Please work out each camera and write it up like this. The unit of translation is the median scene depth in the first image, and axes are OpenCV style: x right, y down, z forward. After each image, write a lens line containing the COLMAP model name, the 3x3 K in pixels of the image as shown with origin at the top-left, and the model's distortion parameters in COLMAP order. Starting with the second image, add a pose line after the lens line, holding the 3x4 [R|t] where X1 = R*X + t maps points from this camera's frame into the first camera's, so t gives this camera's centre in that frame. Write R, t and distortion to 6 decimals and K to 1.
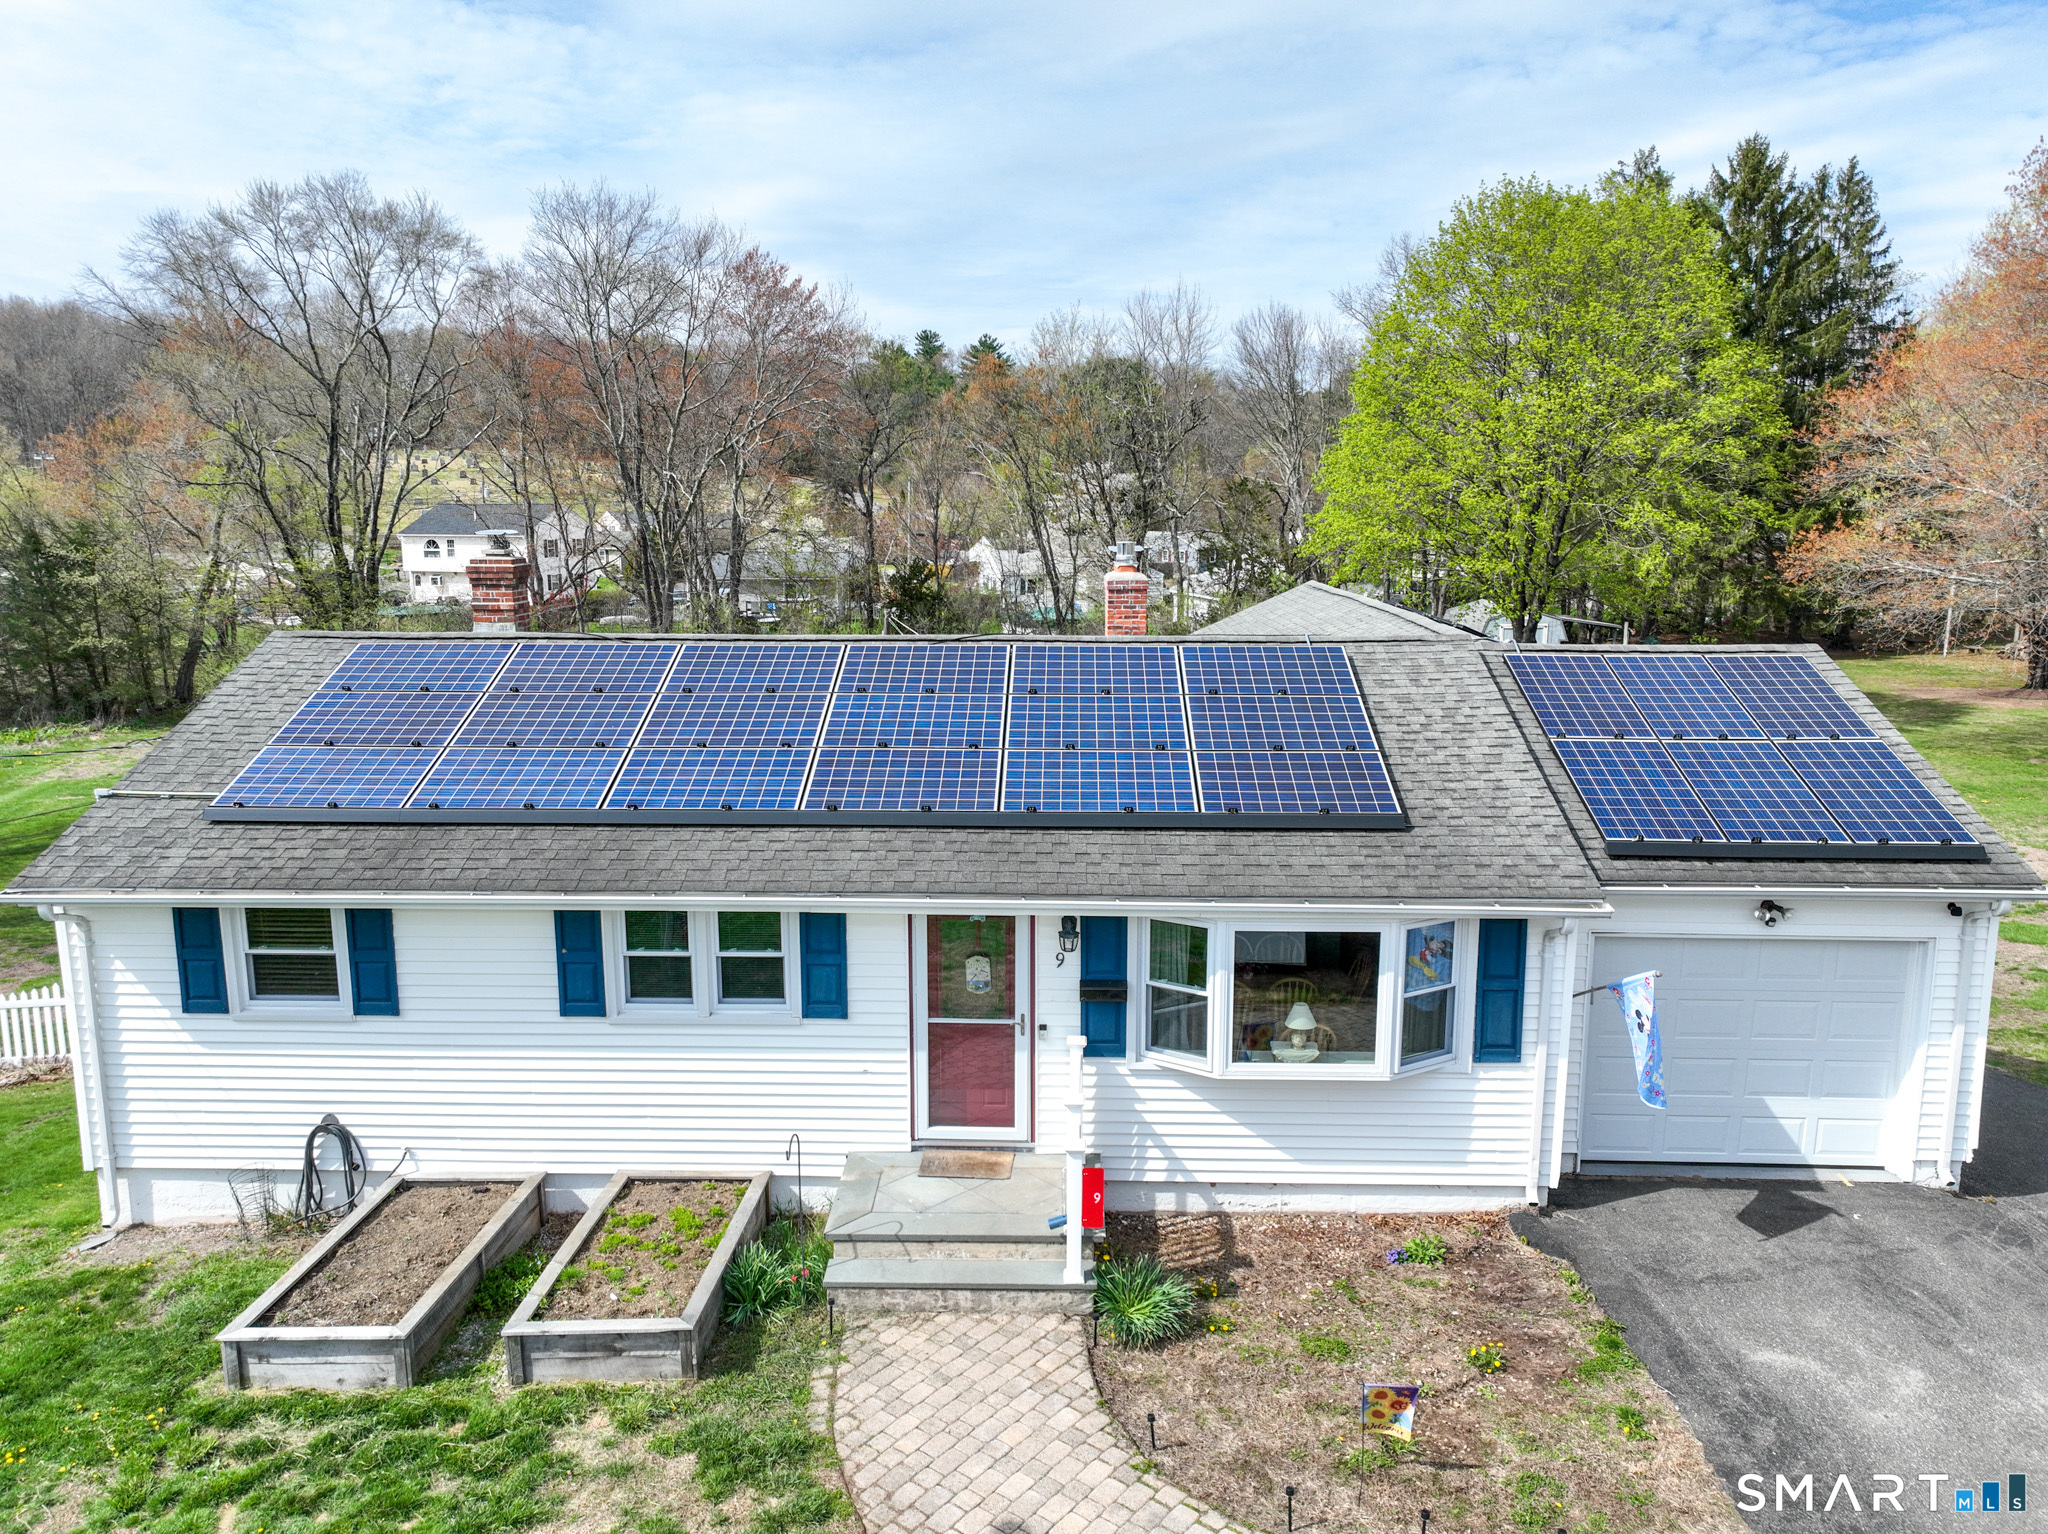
lens RADIAL K [[1441.4, 0, 1024.0], [0, 1441.4, 767.0], [0, 0, 1]] dist [0.006478, -0.000484]
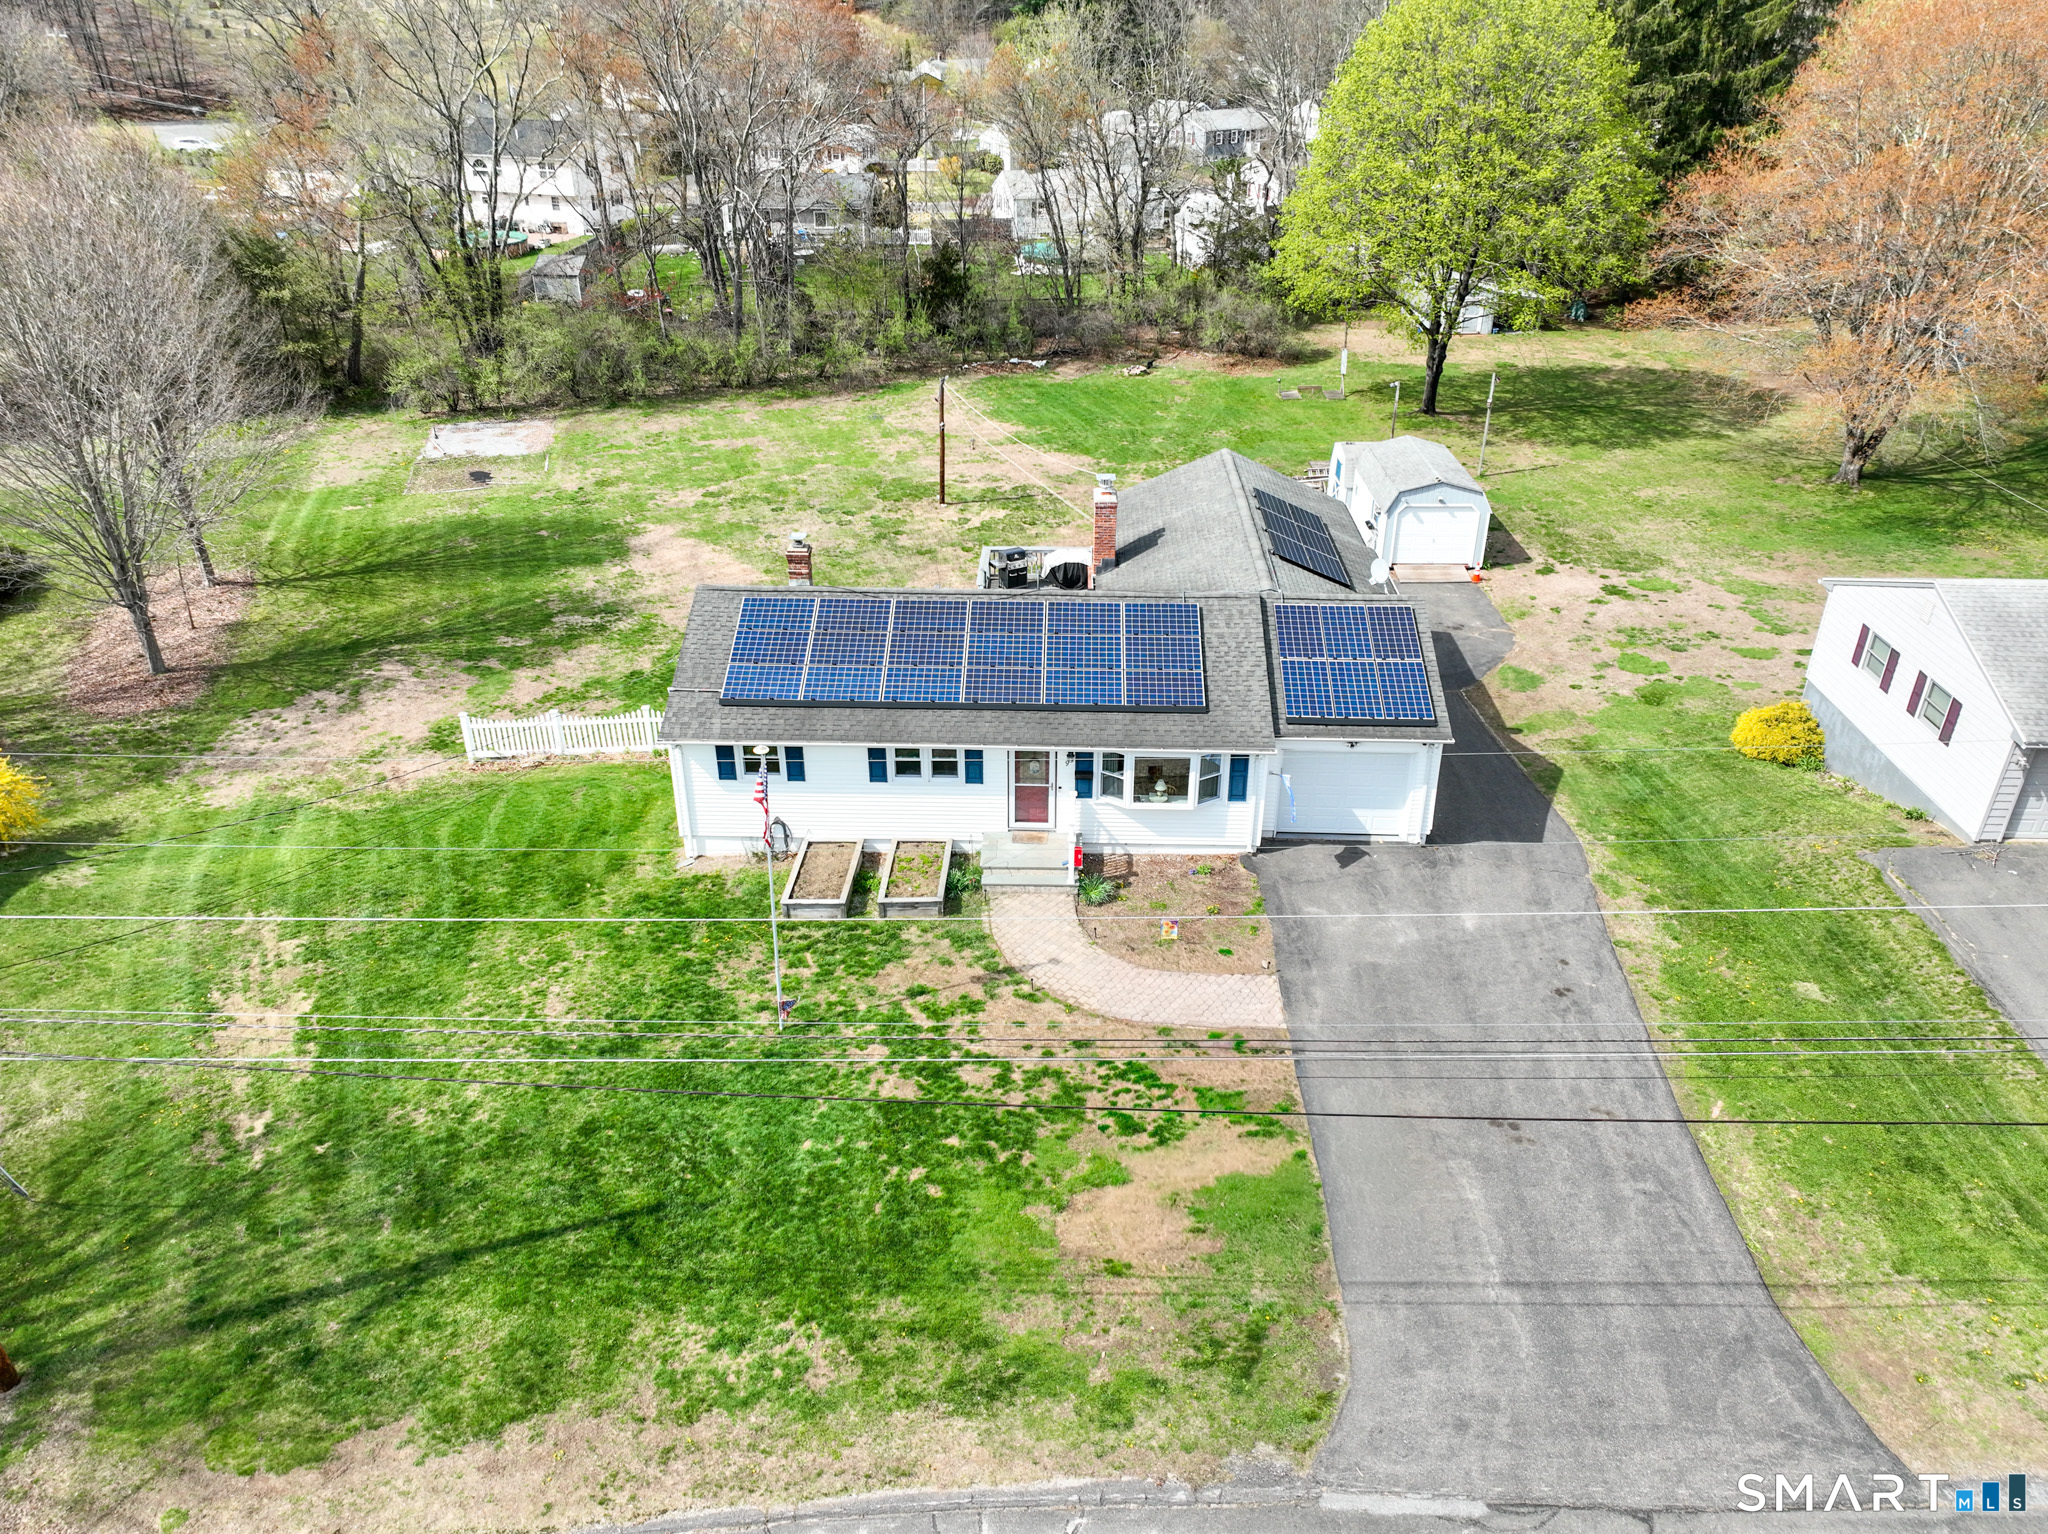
lens RADIAL K [[1441.4, 0, 1024.0], [0, 1441.4, 767.0], [0, 0, 1]] dist [0.006478, -0.000484]
pose [[0.999994, 0.002103, -0.002923, -0.043264], [-0.001062, 0.947890, 0.318597, -0.666686], [0.003441, -0.318592, 0.947886, -1.406298]]
